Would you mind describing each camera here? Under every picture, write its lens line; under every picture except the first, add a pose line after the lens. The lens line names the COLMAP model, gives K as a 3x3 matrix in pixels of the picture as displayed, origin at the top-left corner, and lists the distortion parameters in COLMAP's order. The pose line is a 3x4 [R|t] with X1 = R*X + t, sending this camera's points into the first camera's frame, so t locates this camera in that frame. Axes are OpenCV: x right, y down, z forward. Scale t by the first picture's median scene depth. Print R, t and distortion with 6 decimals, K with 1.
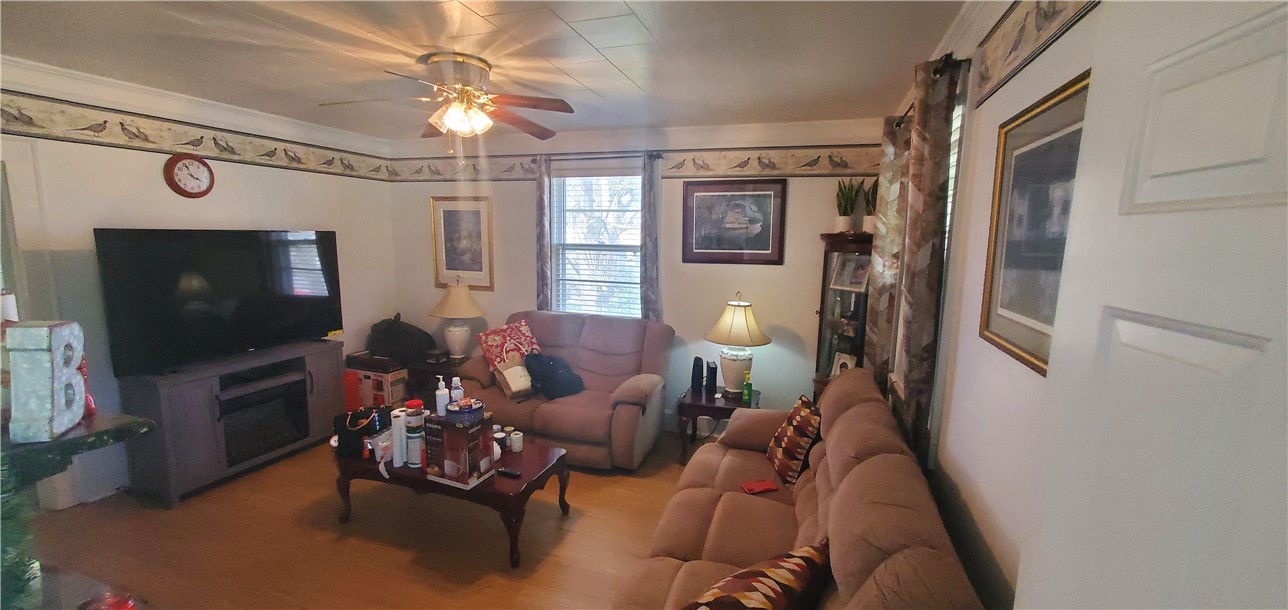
lens RADIAL K [[509.1, 0, 638.4], [0, 509.1, 310.1], [0, 0, 1]] dist [0.001272, -0.000176]
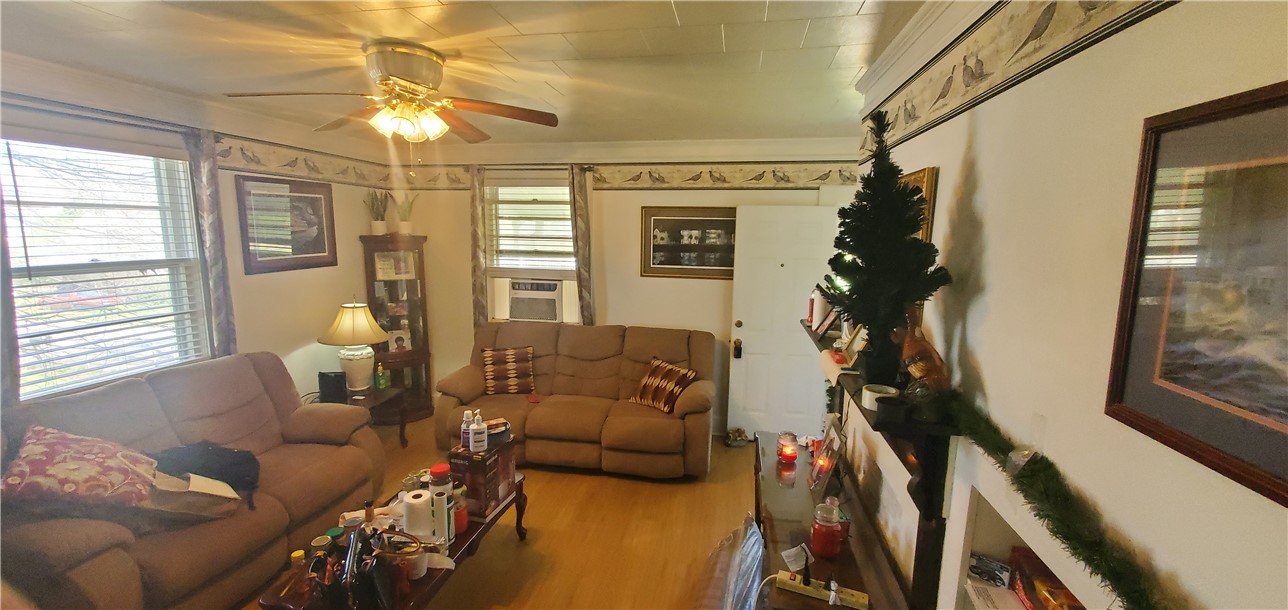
lens RADIAL K [[509.1, 0, 638.4], [0, 509.1, 310.1], [0, 0, 1]] dist [0.001272, -0.000176]
pose [[-0.138056, -0.177114, 0.974459, -0.976747], [0.120531, 0.973563, 0.194027, -0.146858], [-0.983063, 0.144239, -0.113058, 0.589215]]
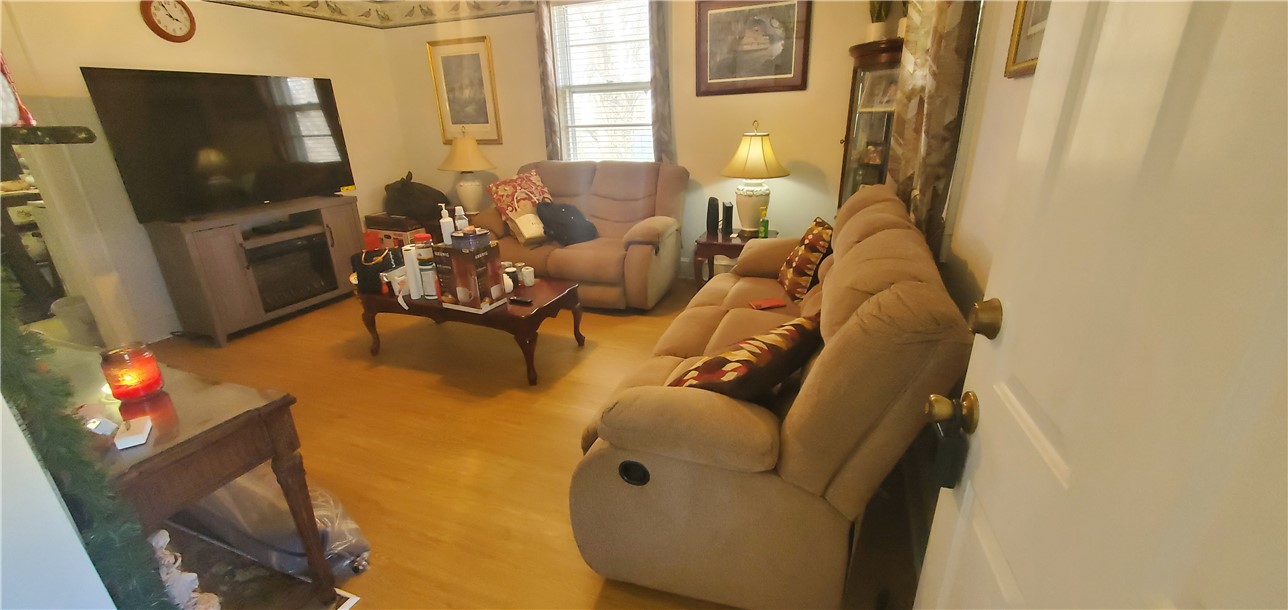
lens RADIAL K [[509.1, 0, 638.4], [0, 509.1, 310.1], [0, 0, 1]] dist [0.001272, -0.000176]
pose [[0.997551, -0.026302, -0.064814, 0.037837], [0.039660, 0.975951, 0.214352, 0.101488], [0.057618, -0.216398, 0.974604, 0.009546]]
